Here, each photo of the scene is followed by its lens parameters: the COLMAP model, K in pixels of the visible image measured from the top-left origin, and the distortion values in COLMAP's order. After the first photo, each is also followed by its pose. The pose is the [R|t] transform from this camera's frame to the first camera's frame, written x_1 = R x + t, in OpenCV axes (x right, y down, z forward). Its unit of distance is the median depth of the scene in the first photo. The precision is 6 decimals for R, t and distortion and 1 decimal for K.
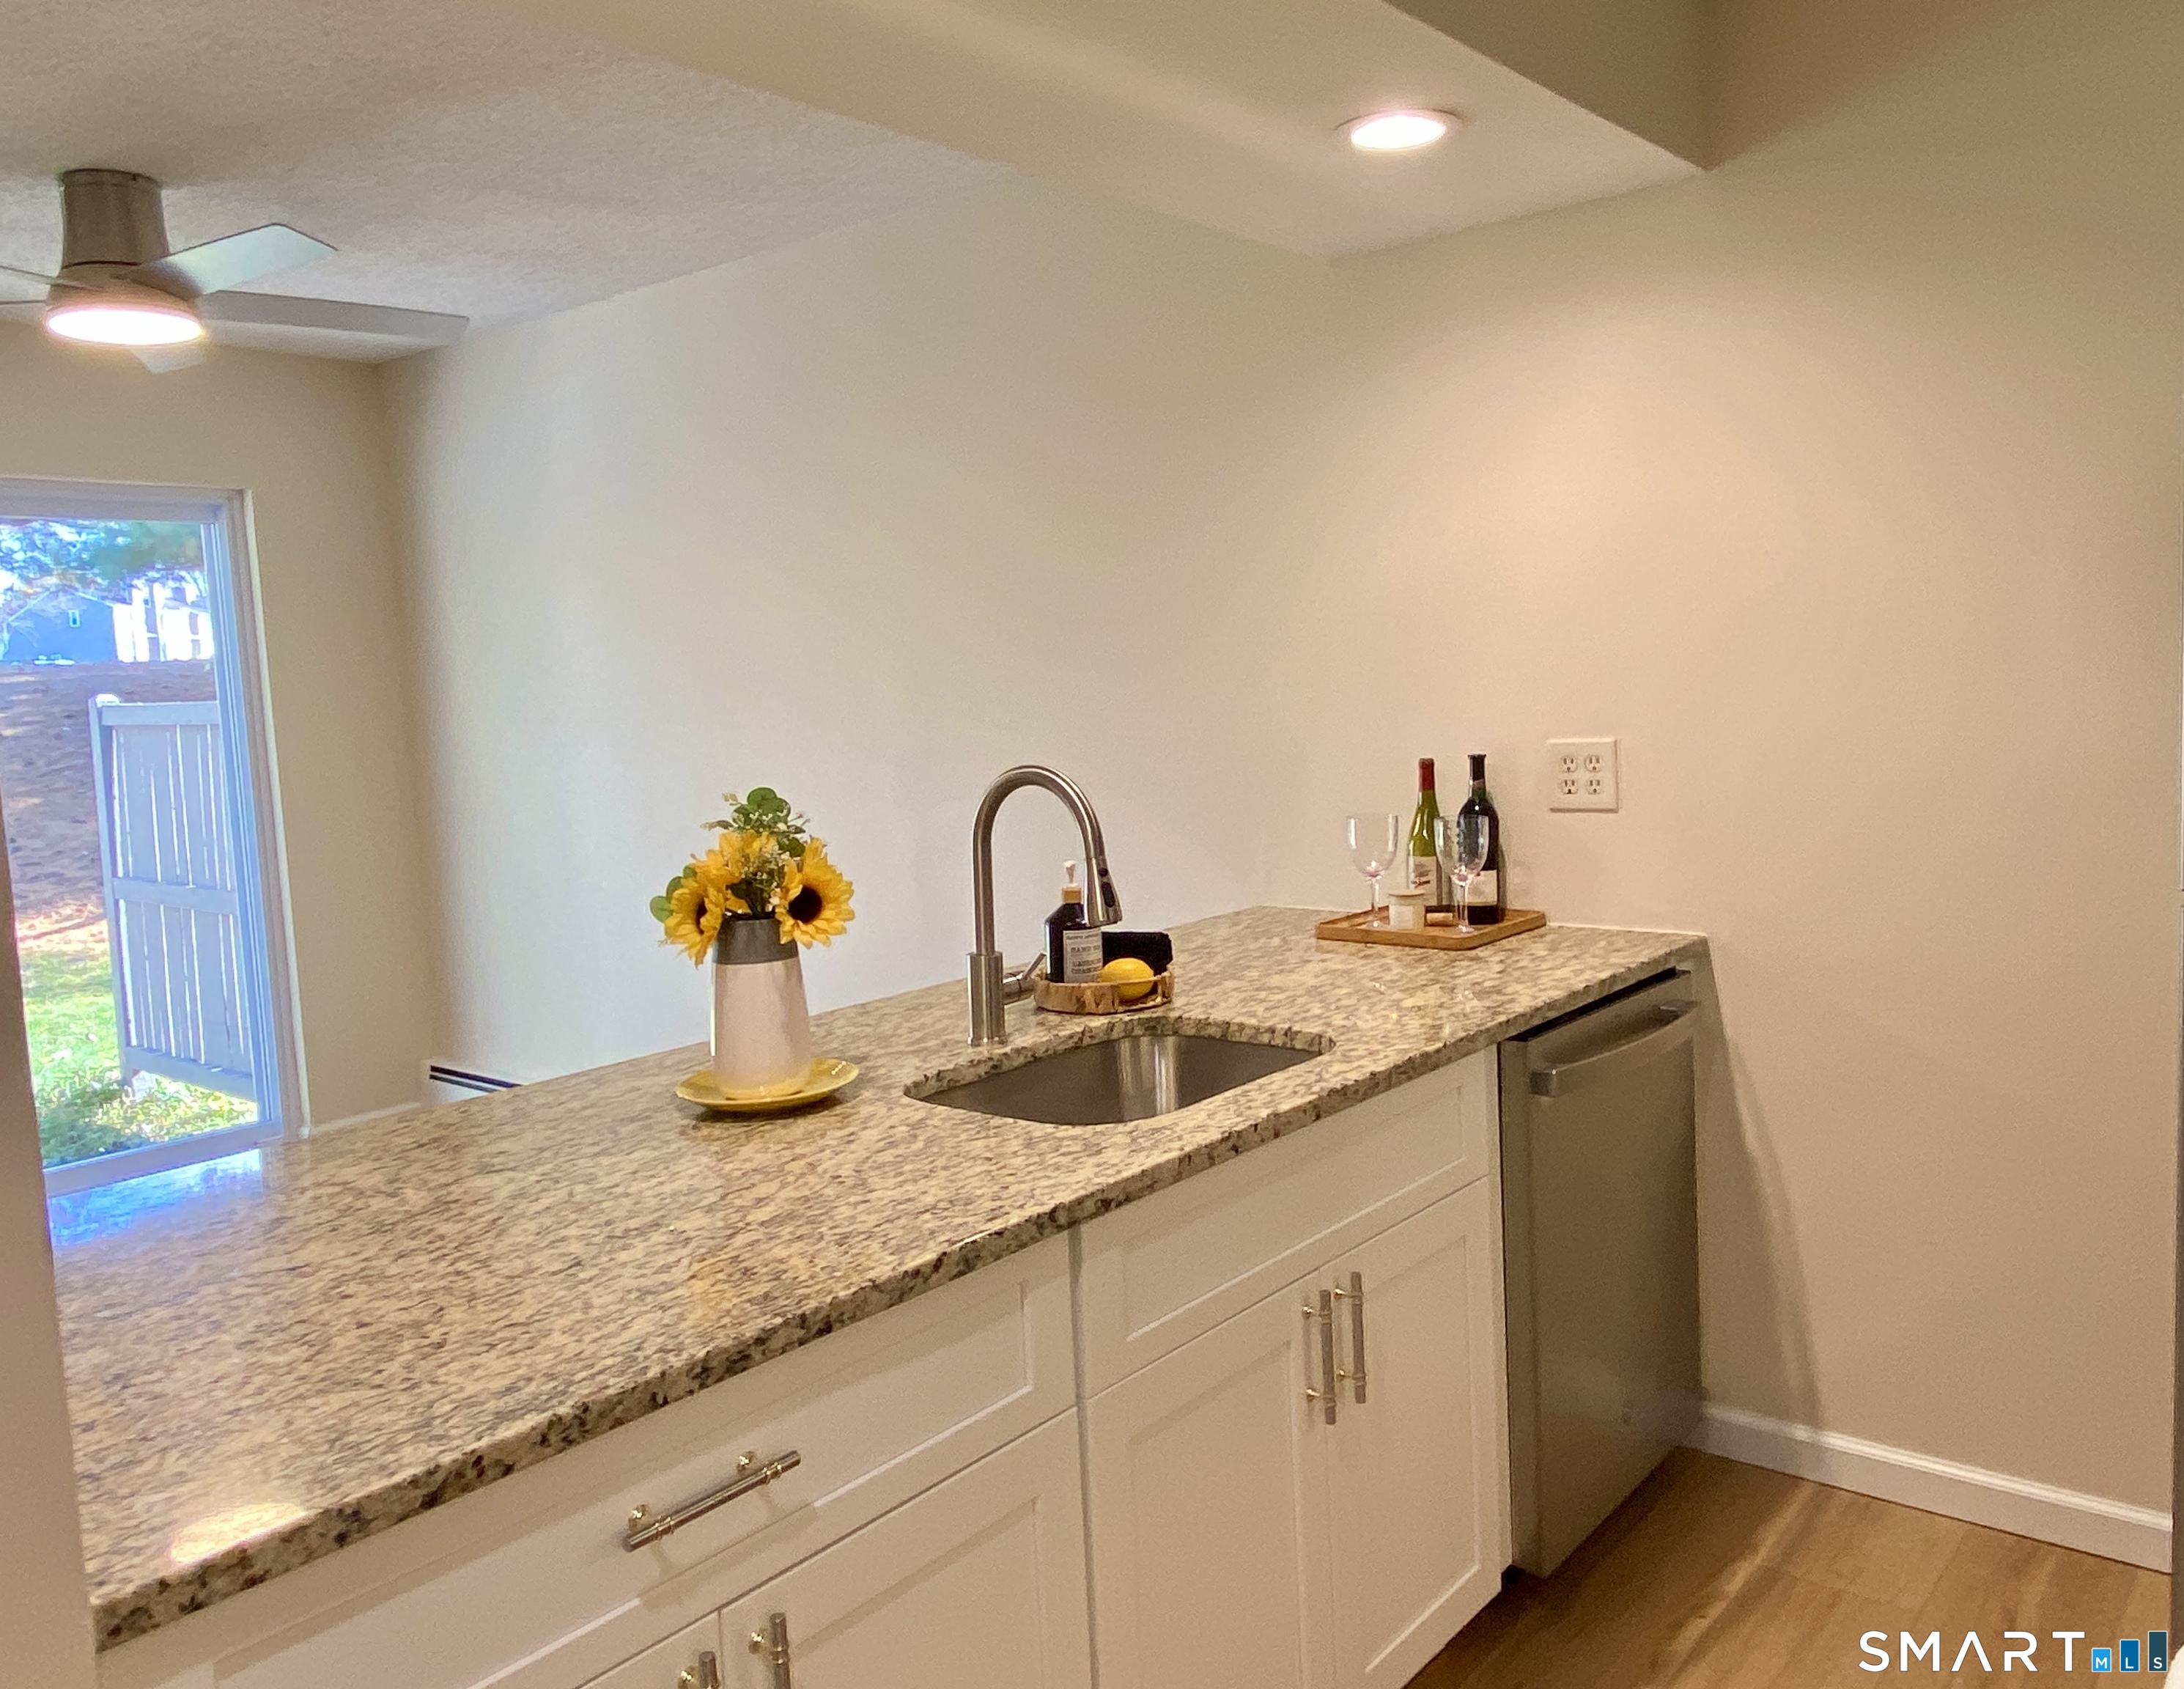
lens RADIAL K [[1639.9, 0, 1102.3], [0, 1639.9, 842.6], [0, 0, 1]] dist [0.046451, -0.024759]
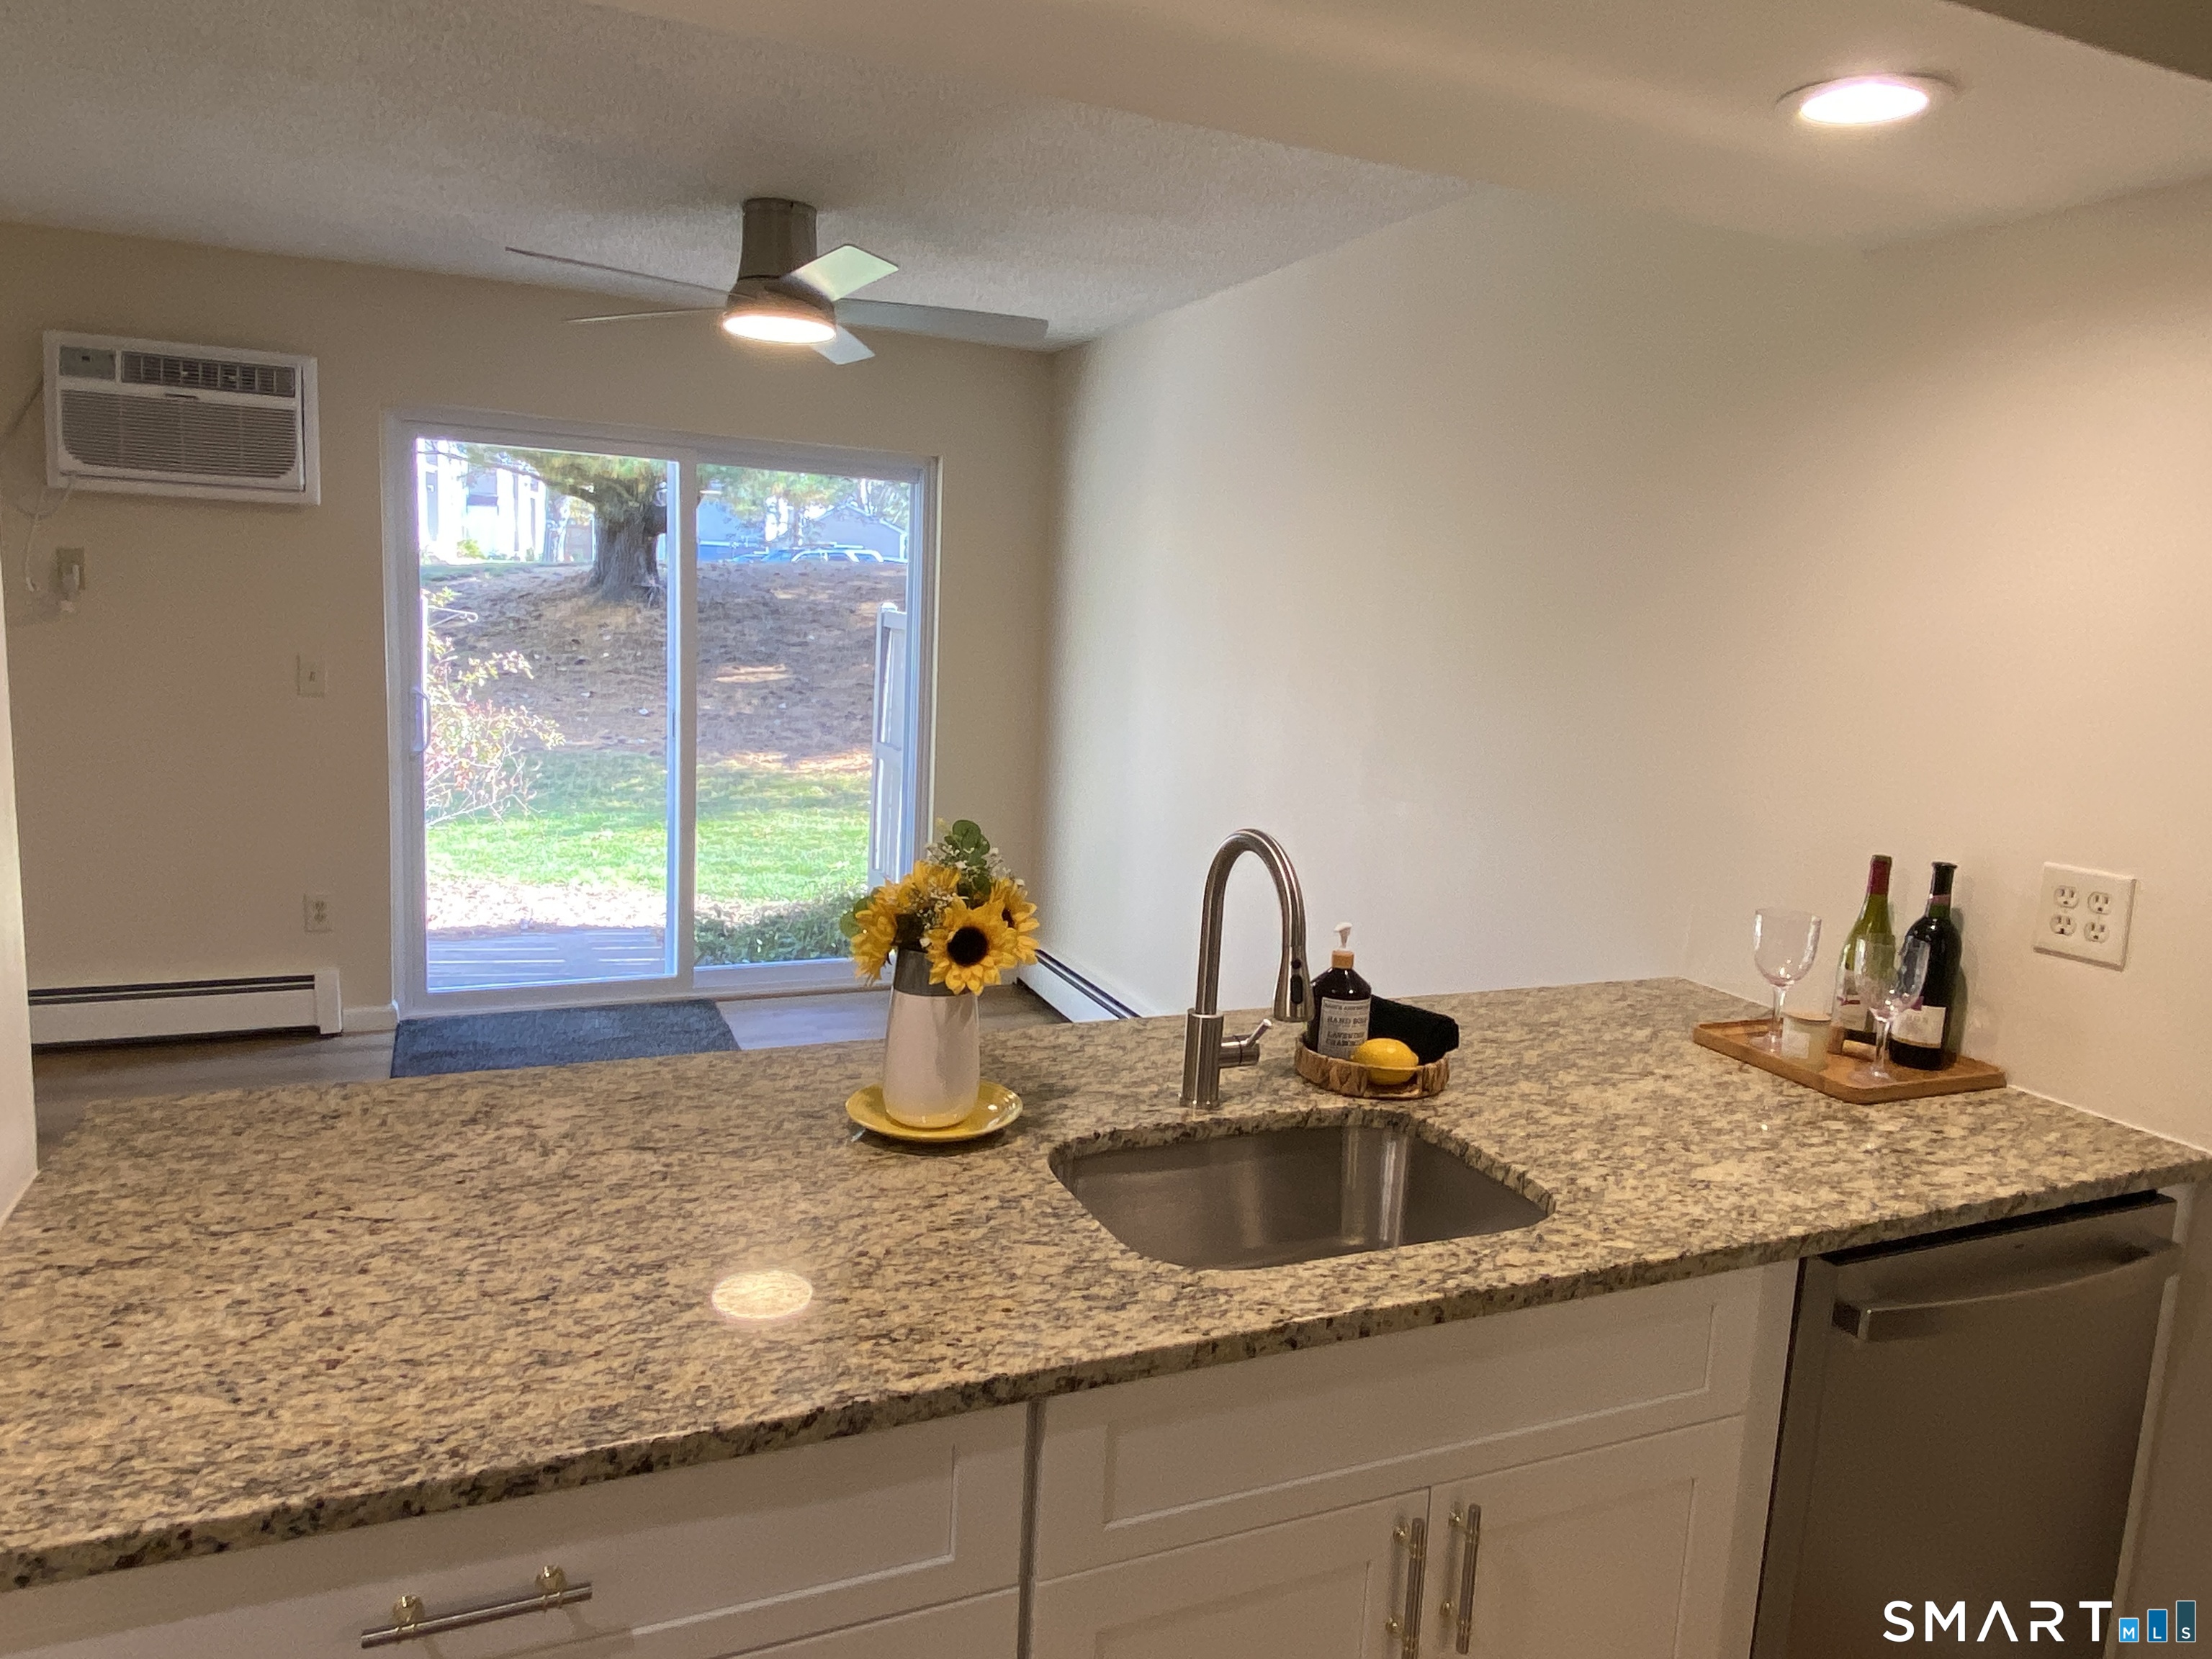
lens RADIAL K [[1431.3, 0, 1093.8], [0, 1431.3, 811.4], [0, 0, 1]] dist [0.034632, -0.034510]
pose [[0.885546, 0.150456, -0.439513, 0.228373], [-0.130635, 0.988574, 0.075205, -0.106865], [0.445806, -0.009182, 0.895083, 0.238314]]
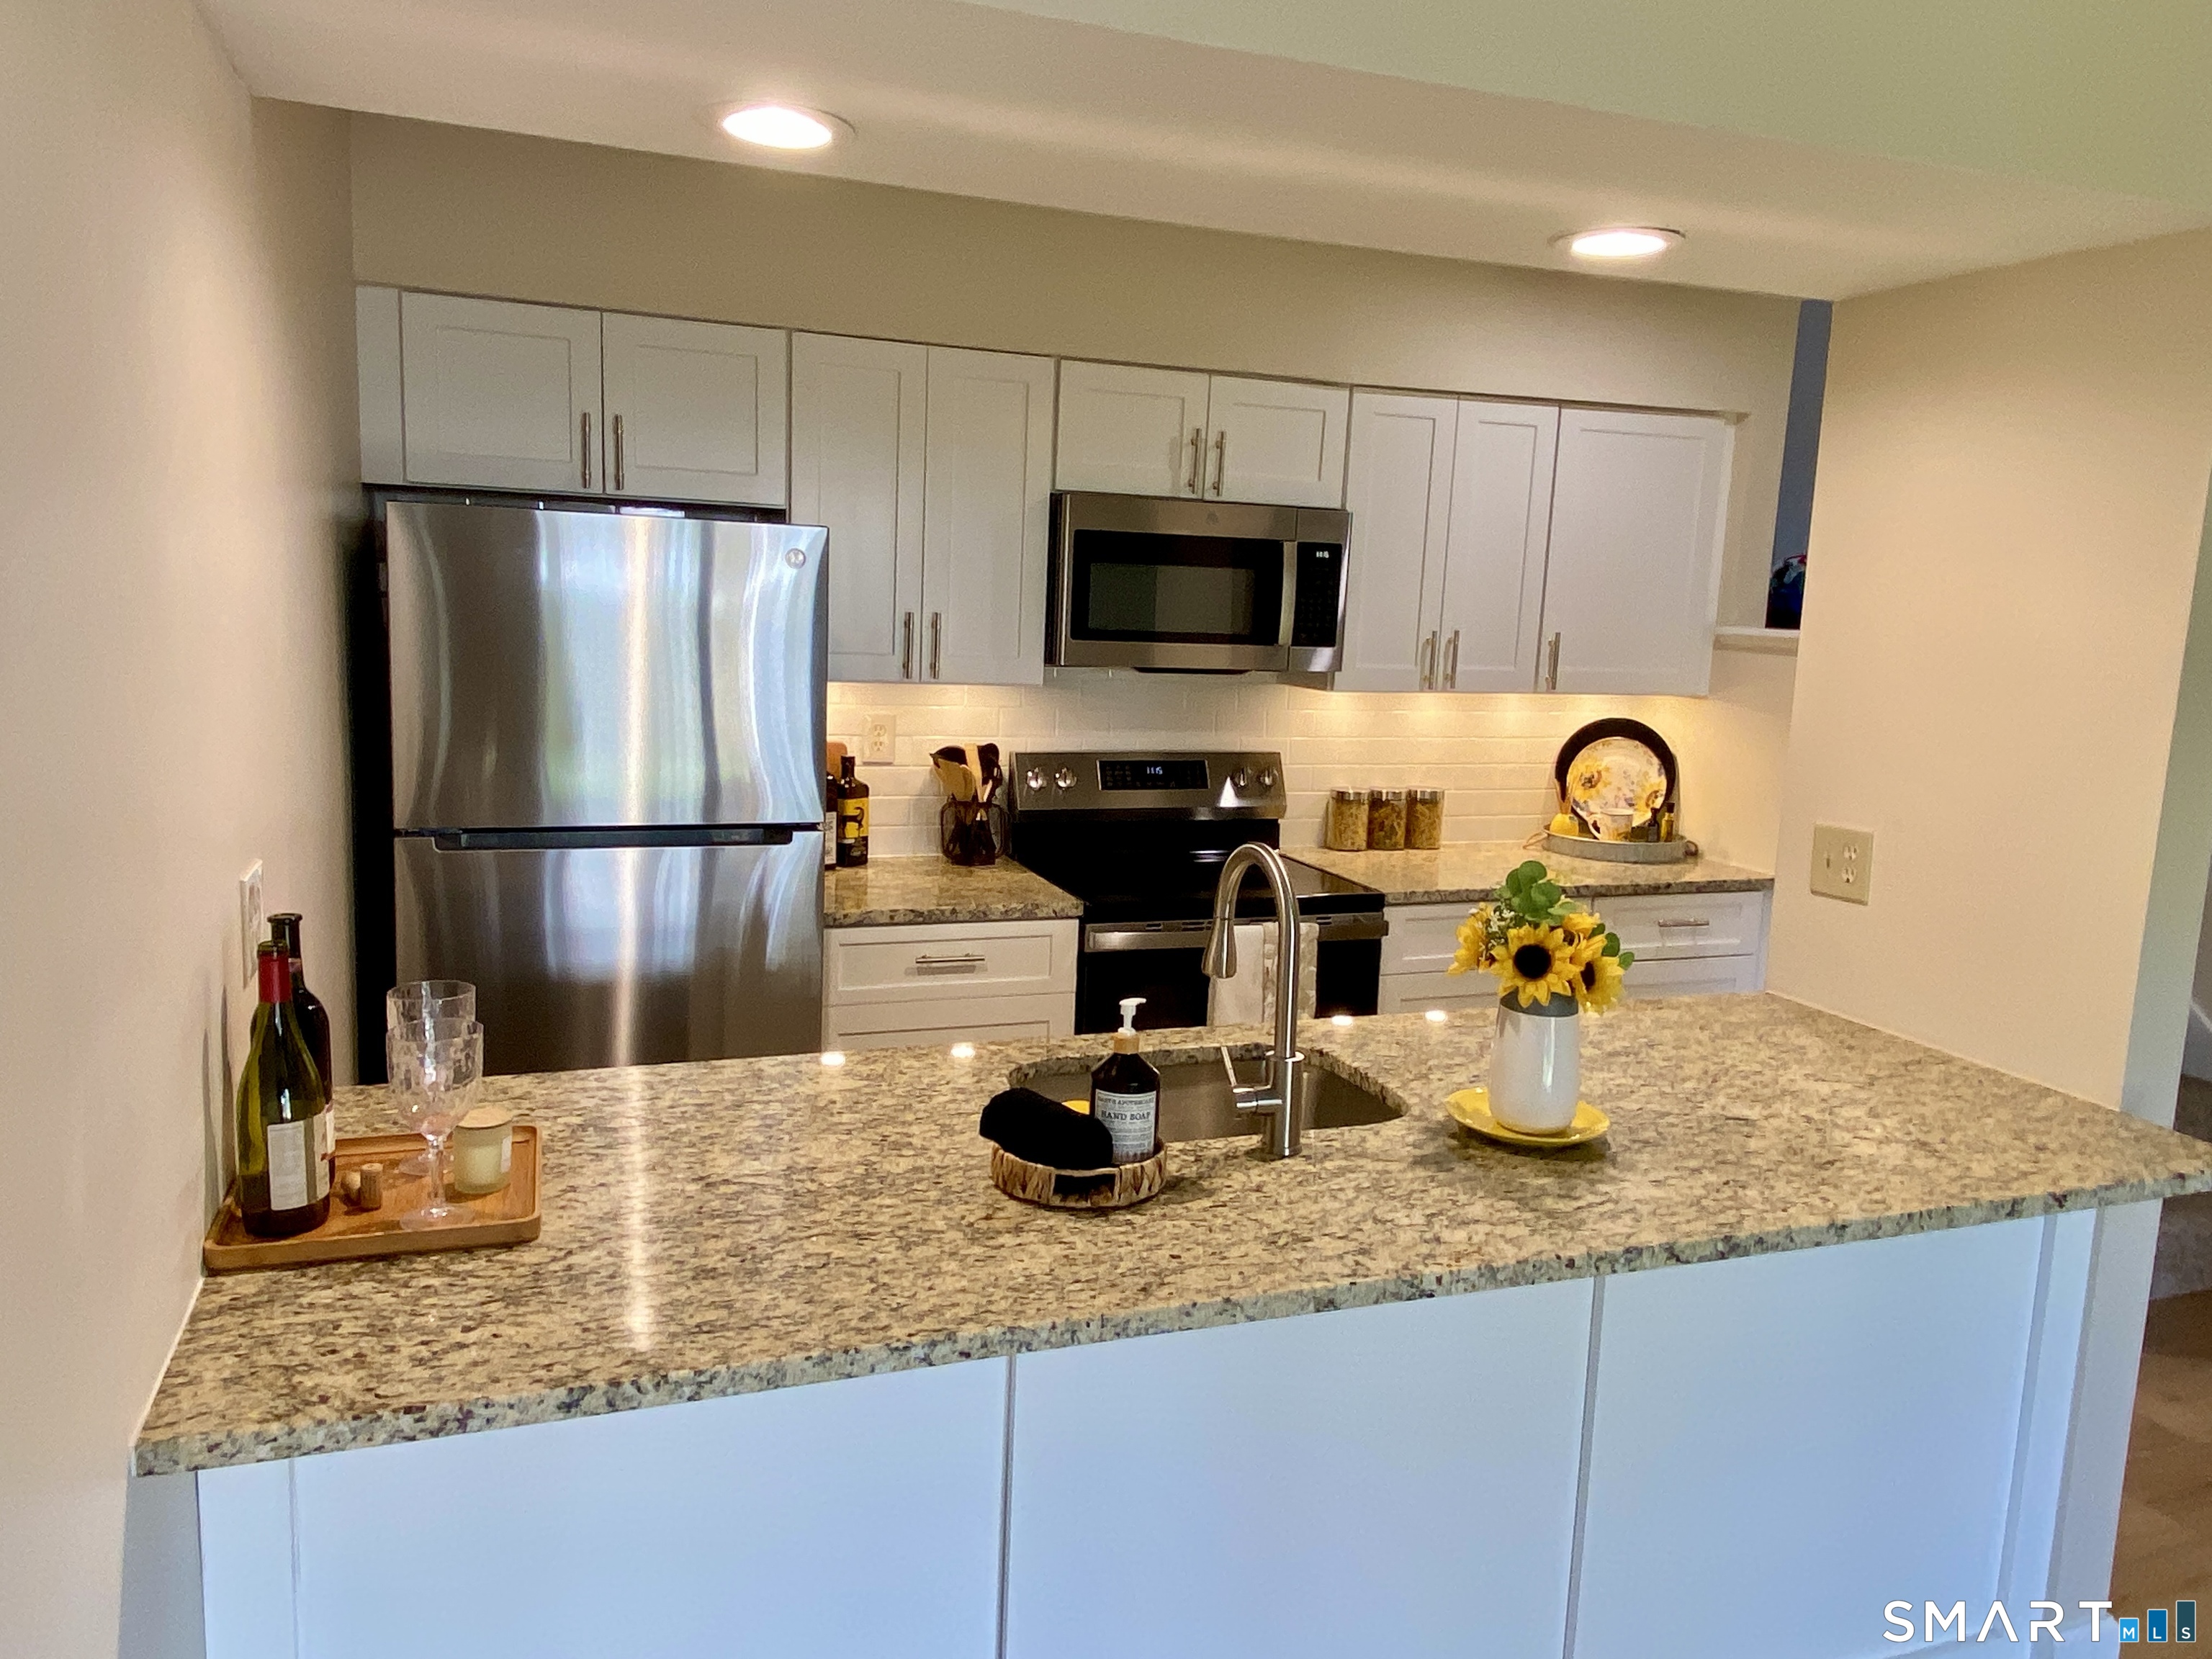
lens RADIAL K [[1531.2, 0, 1104.1], [0, 1531.2, 827.9], [0, 0, 1]] dist [-0.007869, -0.006122]
pose [[-0.863054, -0.061086, 0.501404, -0.433365], [0.053805, 0.975895, 0.211506, -0.260677], [-0.502238, 0.209519, -0.838963, 1.842439]]
